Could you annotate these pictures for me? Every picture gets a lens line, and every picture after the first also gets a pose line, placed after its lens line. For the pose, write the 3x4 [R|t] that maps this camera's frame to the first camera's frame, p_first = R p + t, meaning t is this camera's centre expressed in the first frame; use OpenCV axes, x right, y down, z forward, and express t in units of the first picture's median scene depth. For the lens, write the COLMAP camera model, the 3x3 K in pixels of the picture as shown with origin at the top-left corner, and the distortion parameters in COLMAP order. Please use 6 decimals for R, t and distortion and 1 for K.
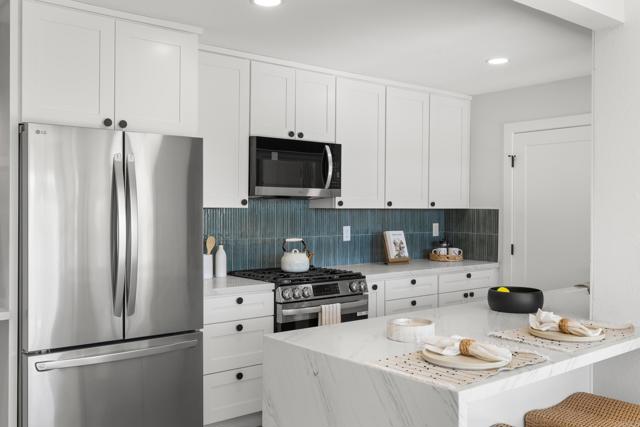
lens RADIAL K [[615.4, 0, 320.1], [0, 615.4, 214.1], [0, 0, 1]] dist [0.086602, 0.000000]
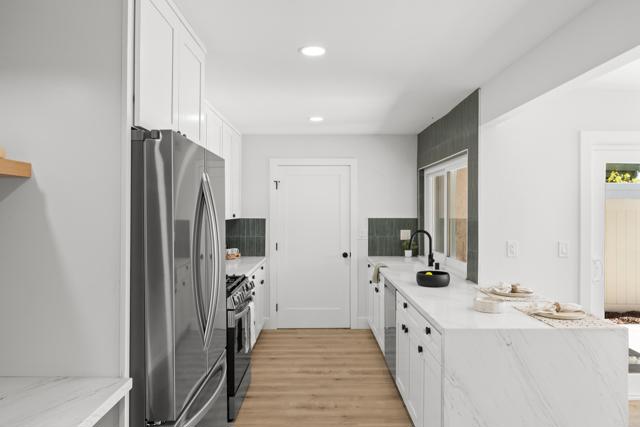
lens RADIAL K [[446.2, 0, 320.9], [0, 446.2, 212.3], [0, 0, 1]] dist [0.002146, -0.000177]
pose [[0.622752, 0.000754, 0.782419, -0.427723], [0.004491, 0.999980, -0.004538, -0.016971], [-0.782406, 0.006340, 0.622736, 0.275625]]
